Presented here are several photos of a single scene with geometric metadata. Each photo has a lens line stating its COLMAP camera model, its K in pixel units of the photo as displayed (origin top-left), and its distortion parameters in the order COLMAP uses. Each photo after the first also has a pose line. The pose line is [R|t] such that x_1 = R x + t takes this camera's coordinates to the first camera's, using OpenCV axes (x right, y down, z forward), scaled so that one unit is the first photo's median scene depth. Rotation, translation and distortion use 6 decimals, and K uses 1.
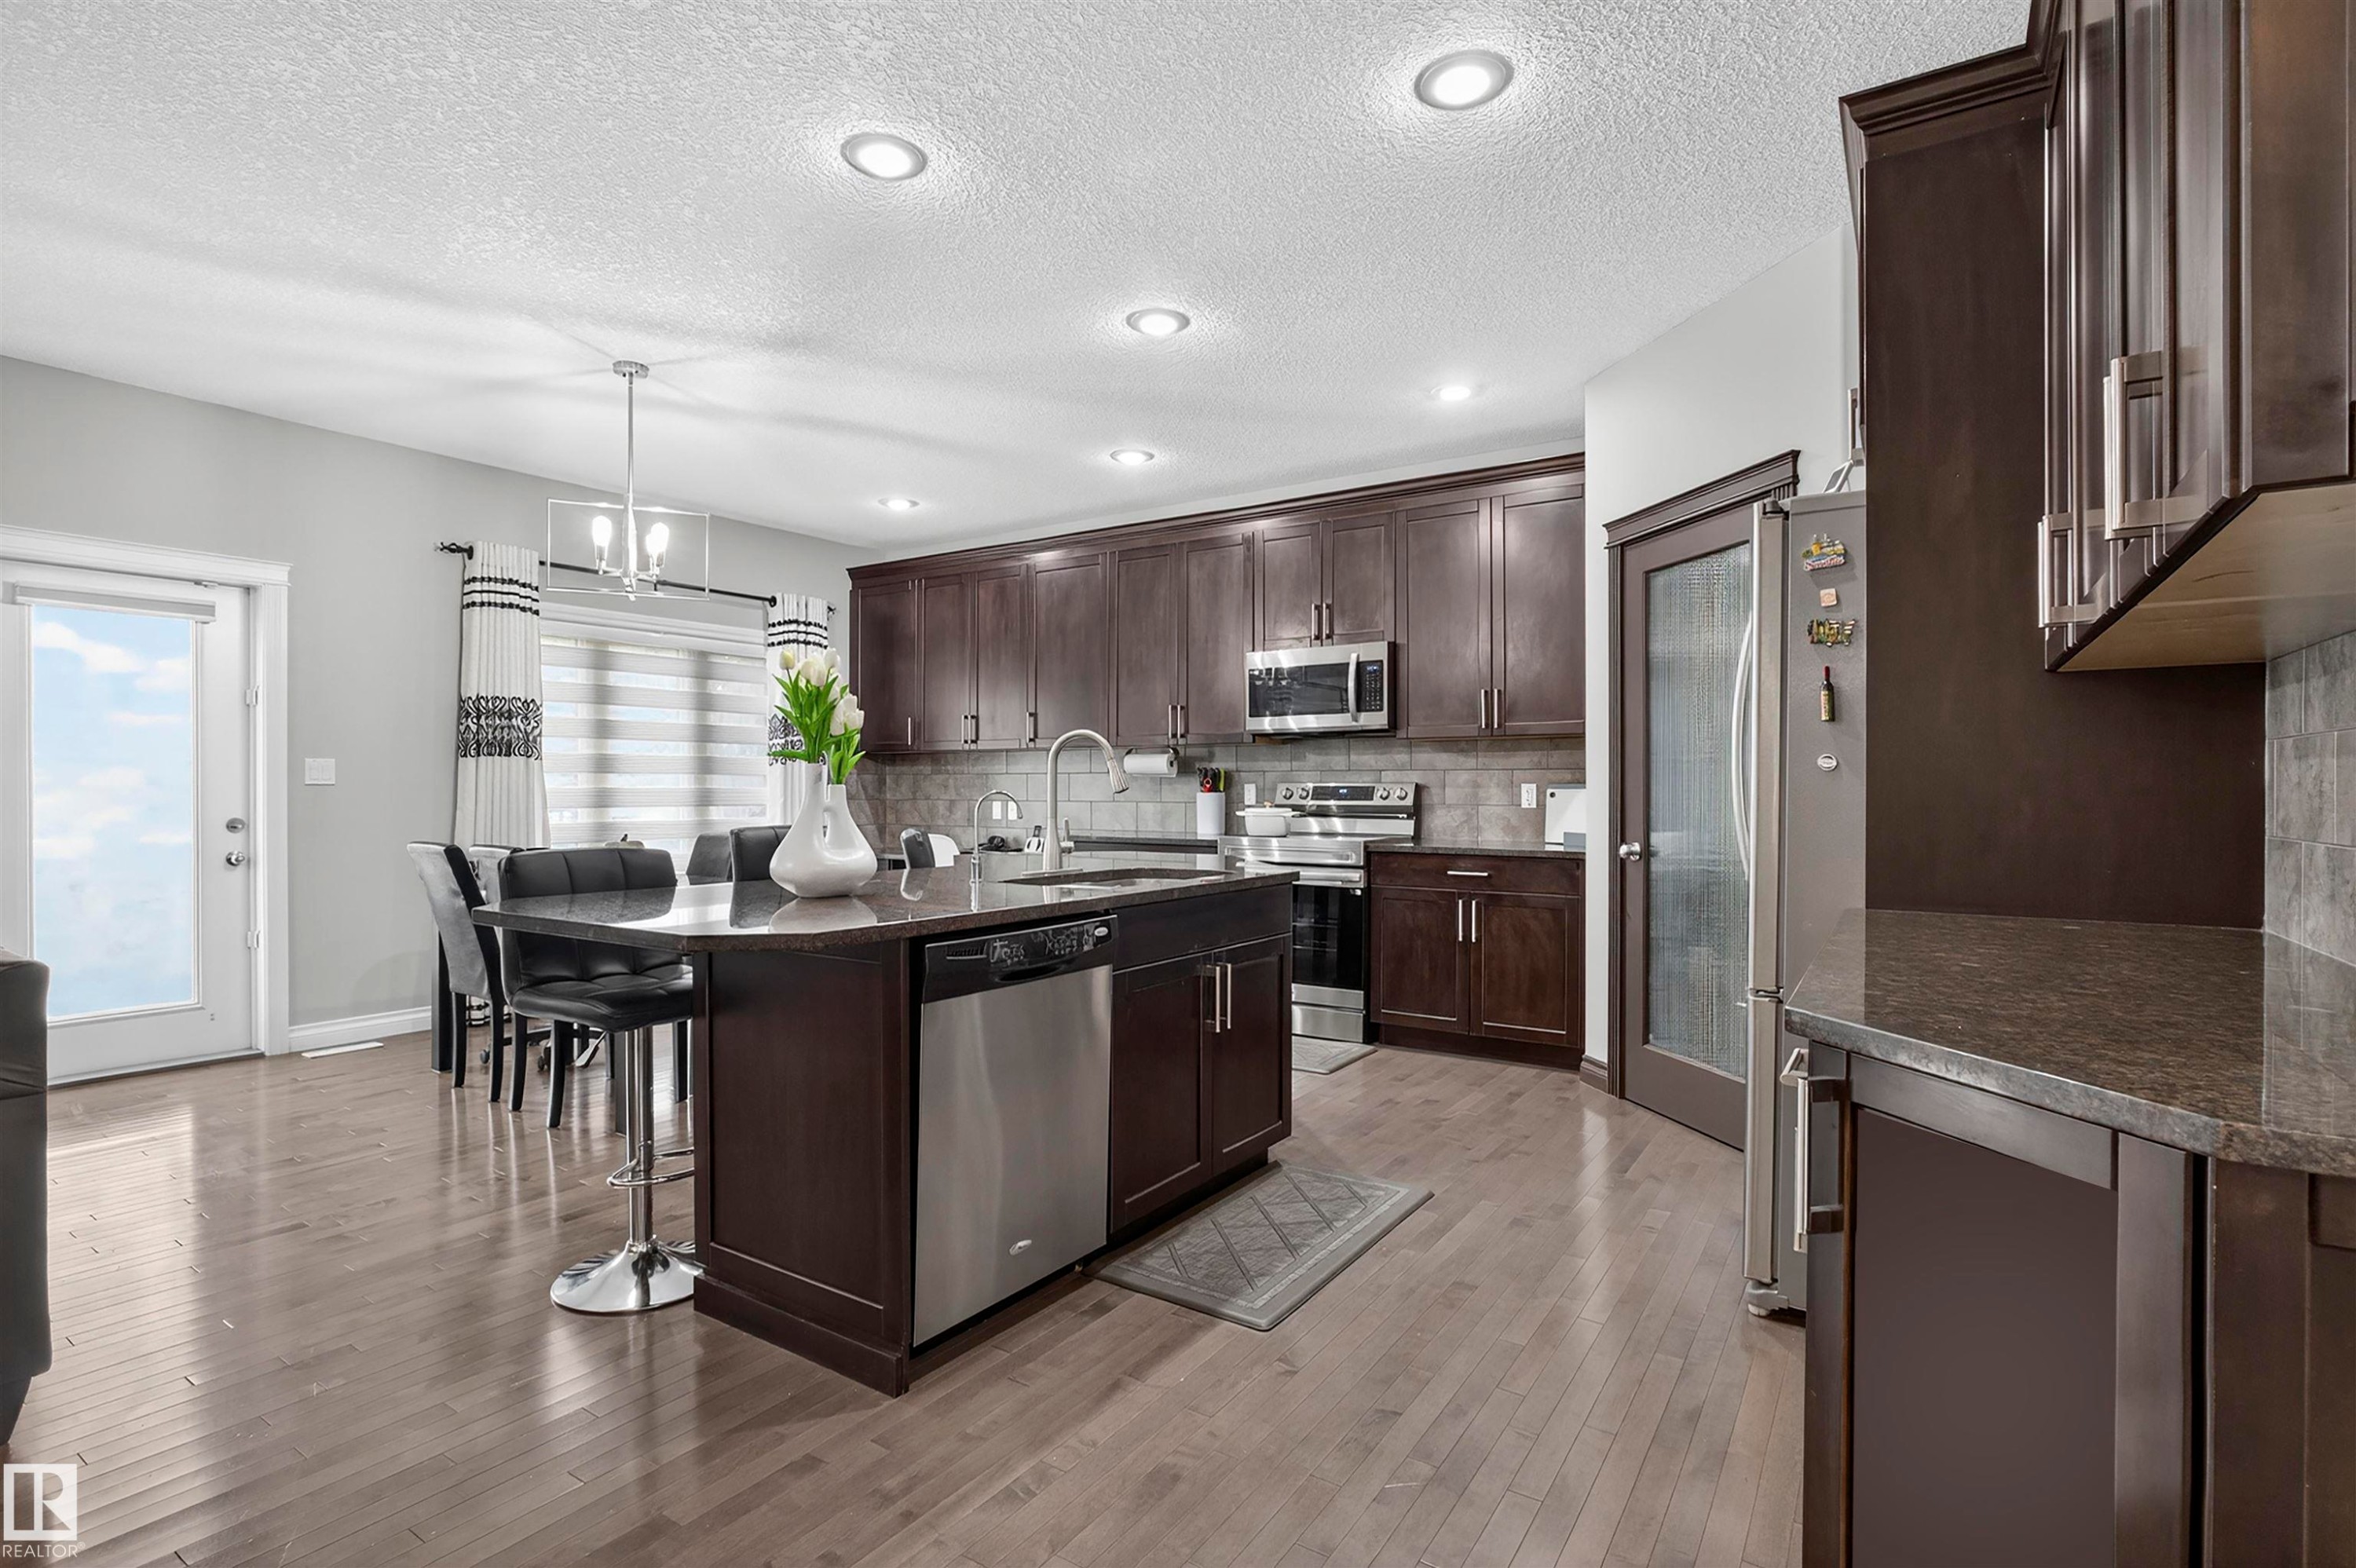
lens RADIAL K [[1141.6, 0, 1178.0], [0, 1141.6, 784.0], [0, 0, 1]] dist [-0.015668, 0.008660]
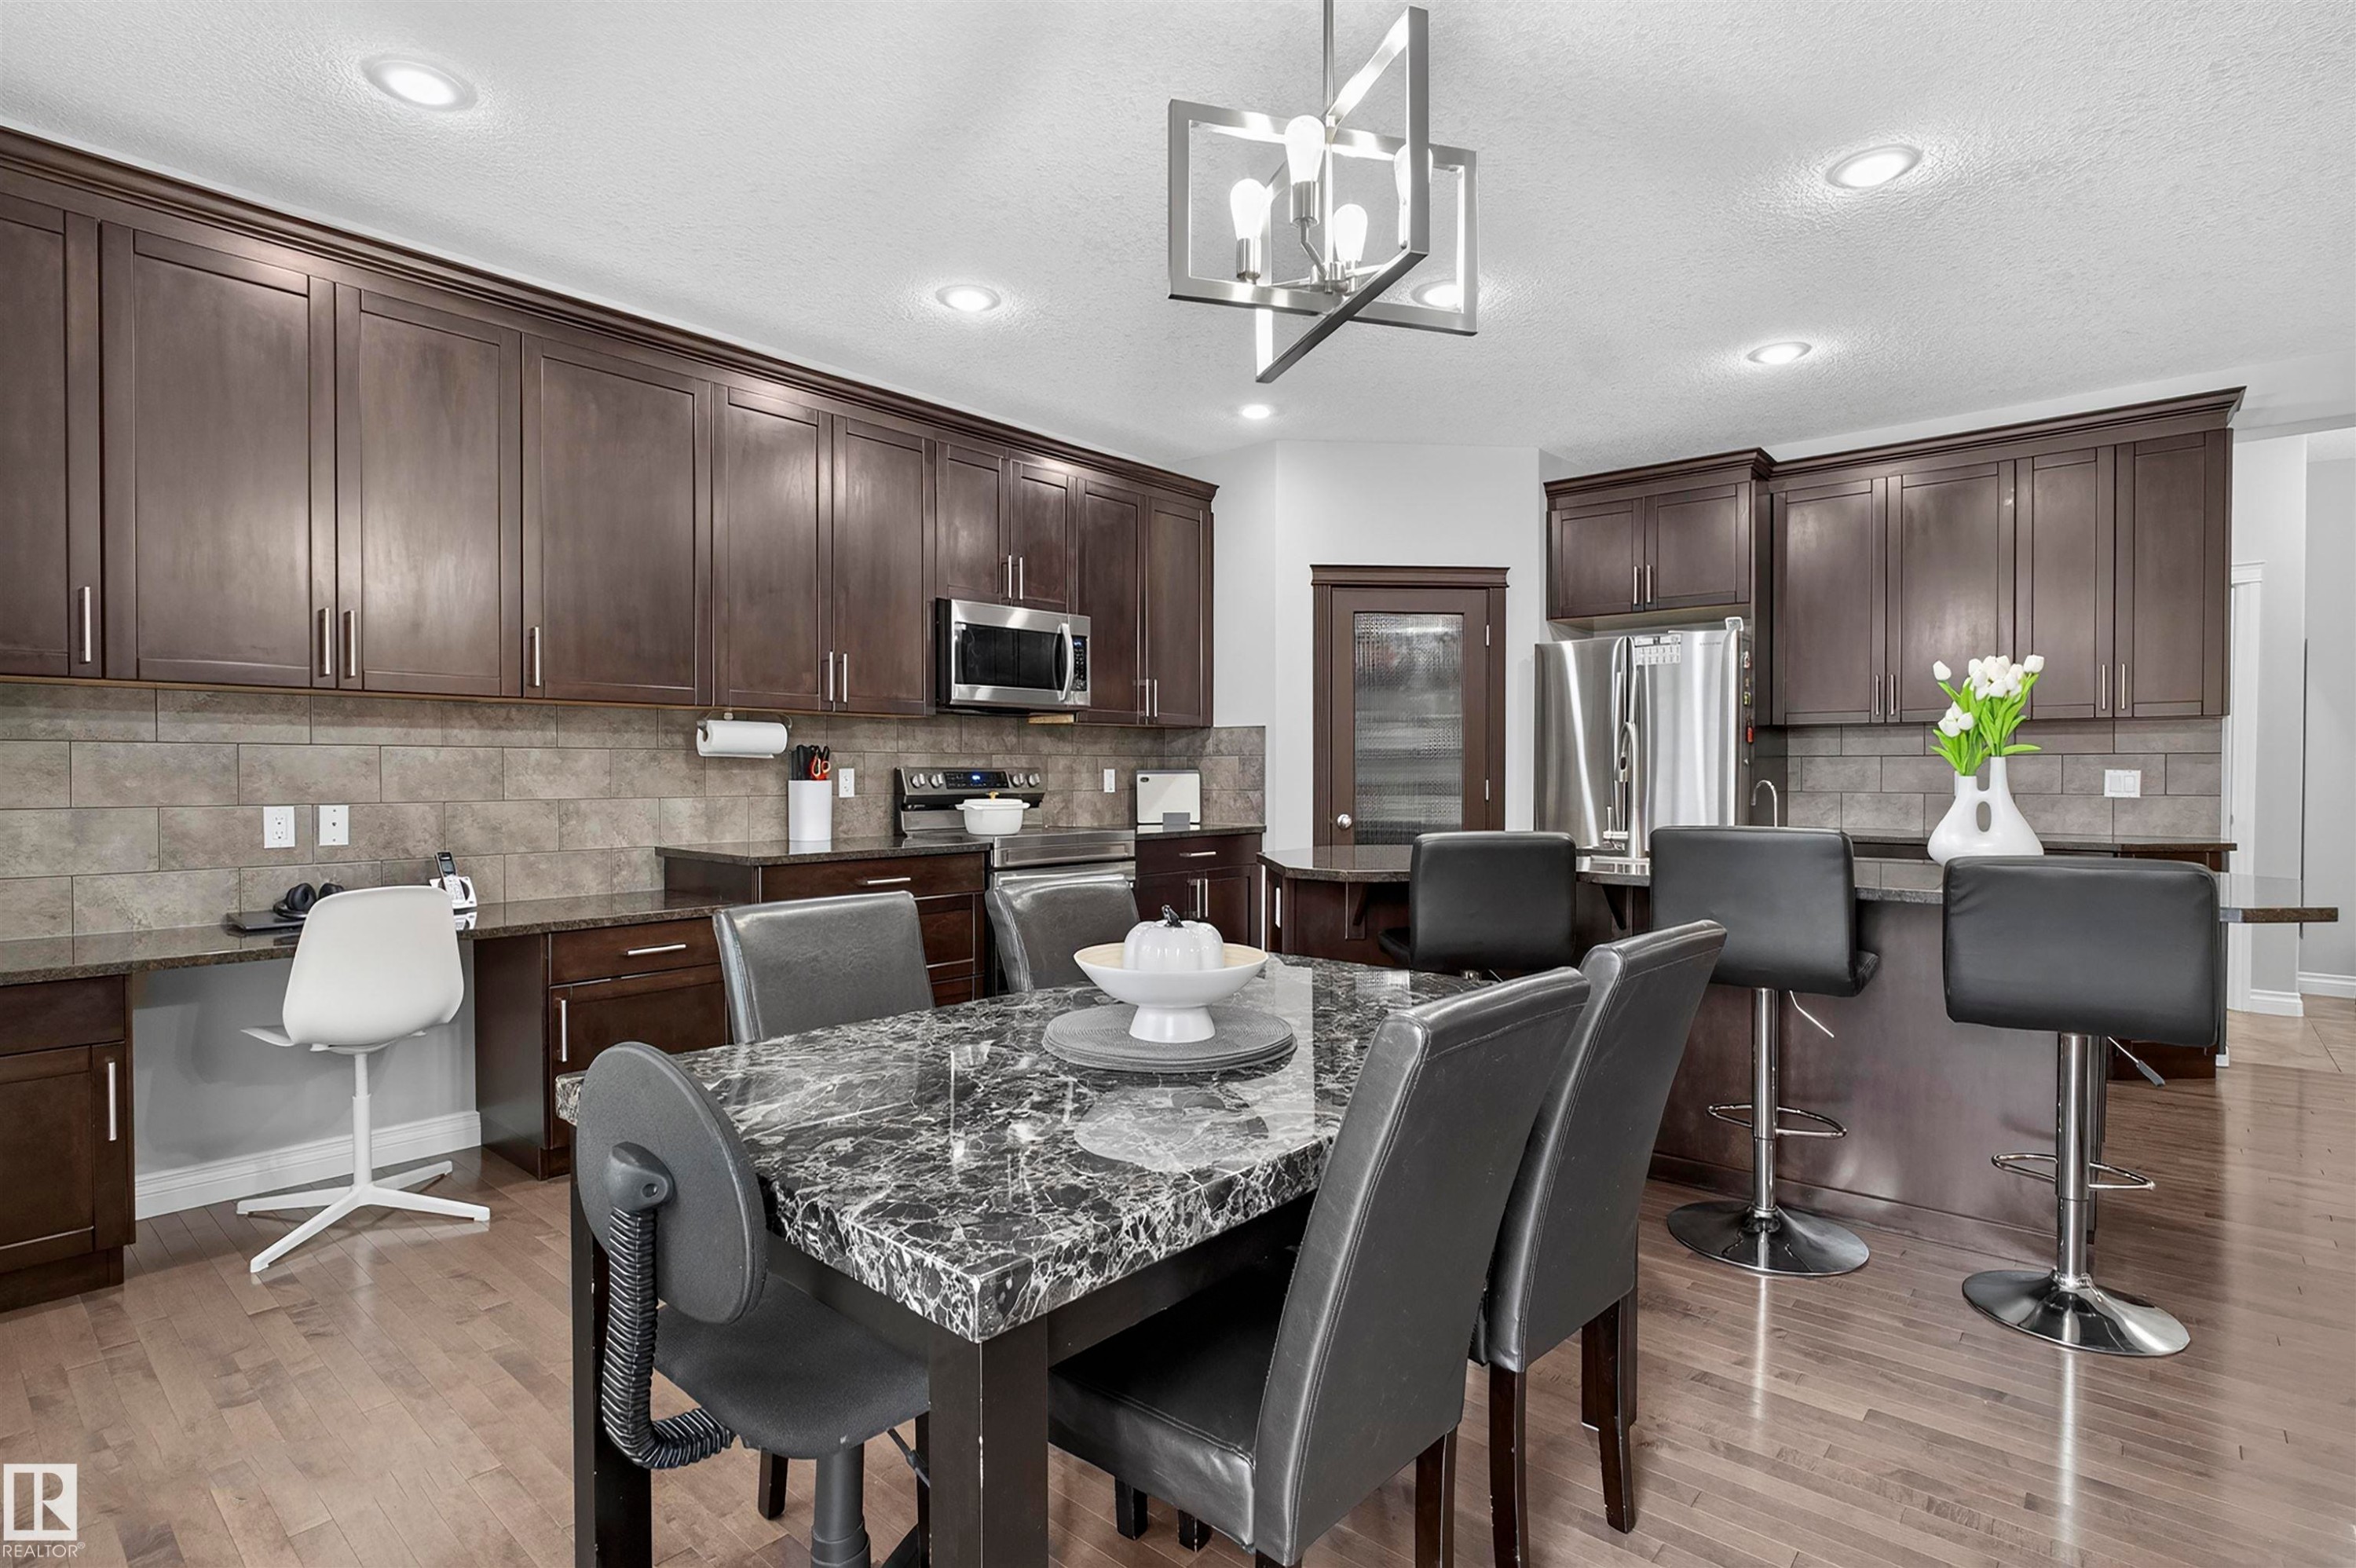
lens RADIAL K [[1141.6, 0, 1178.0], [0, 1141.6, 784.0], [0, 0, 1]] dist [-0.015668, 0.008660]
pose [[0.137665, -0.013351, 0.990389, -0.720167], [-0.004650, 0.999889, 0.014125, -0.001859], [-0.990468, -0.006550, 0.137588, 0.784957]]
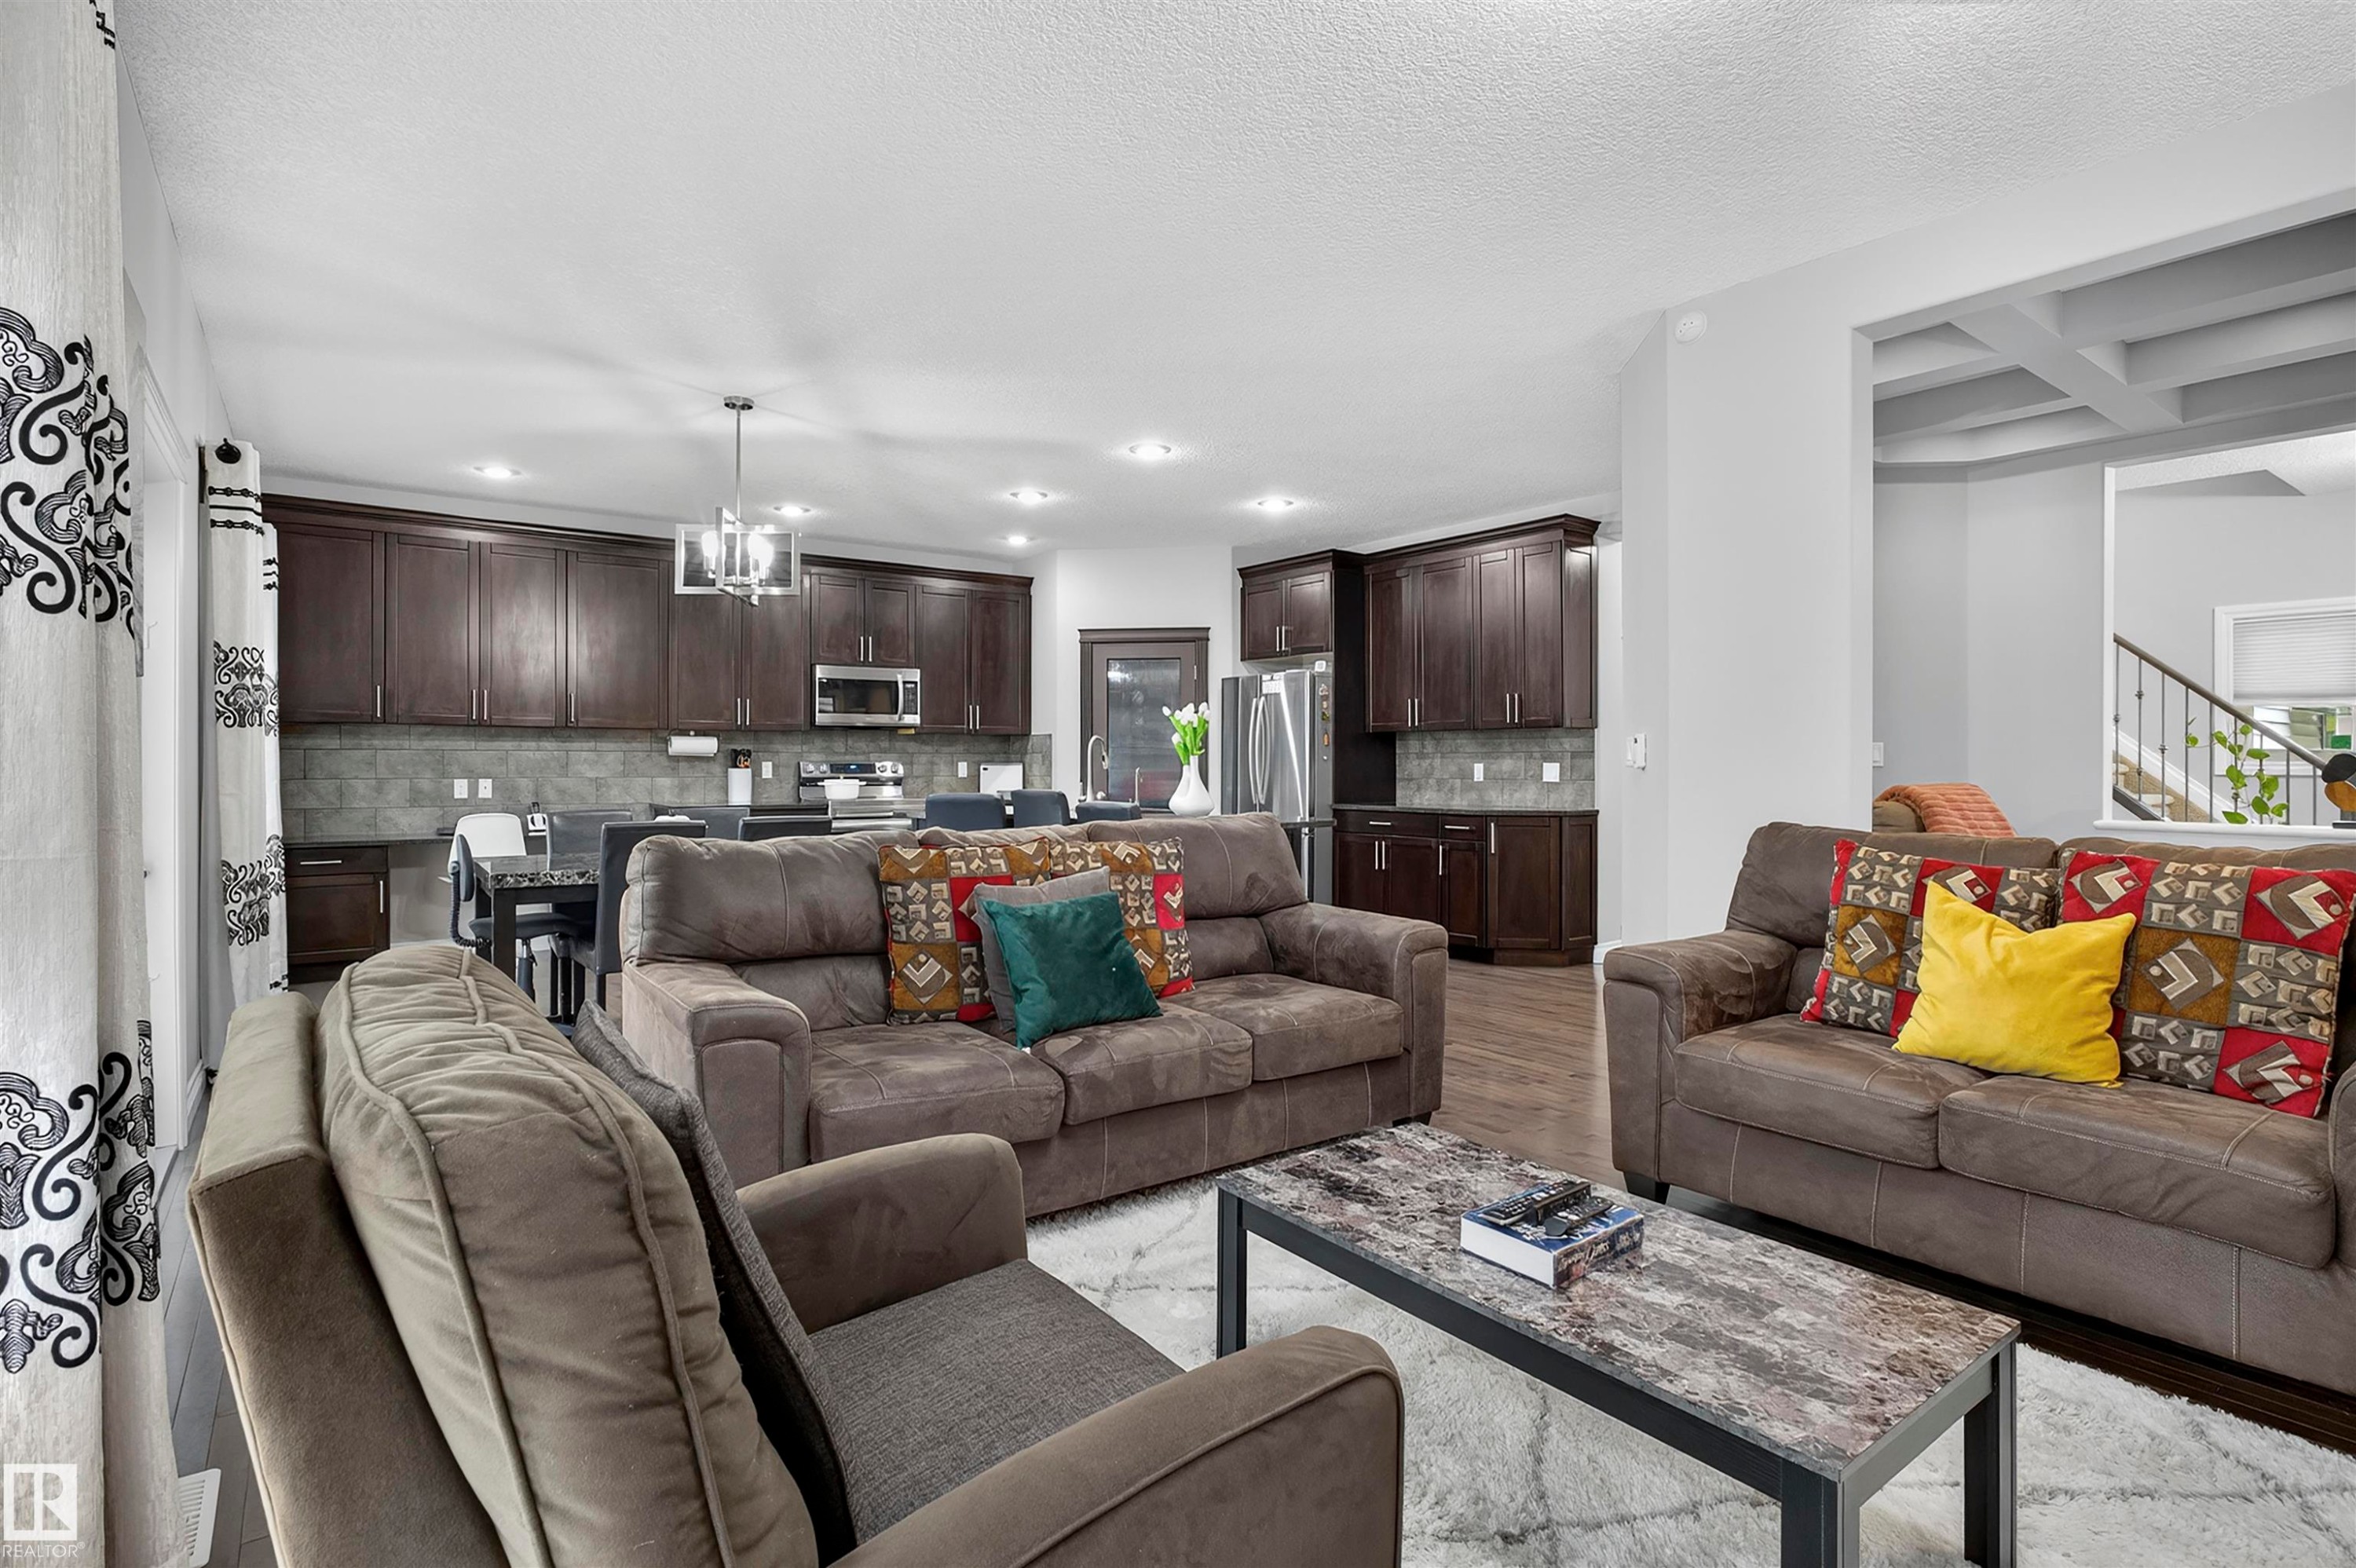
lens RADIAL K [[1138.5, 0, 1178.6], [0, 1138.5, 760.5], [0, 0, 1]] dist [-0.001234, 0.000138]
pose [[0.345960, 0.001547, 0.938248, -1.115605], [-0.005049, 0.999987, 0.000213, -0.004754], [-0.938236, -0.004811, 0.345964, 0.138035]]
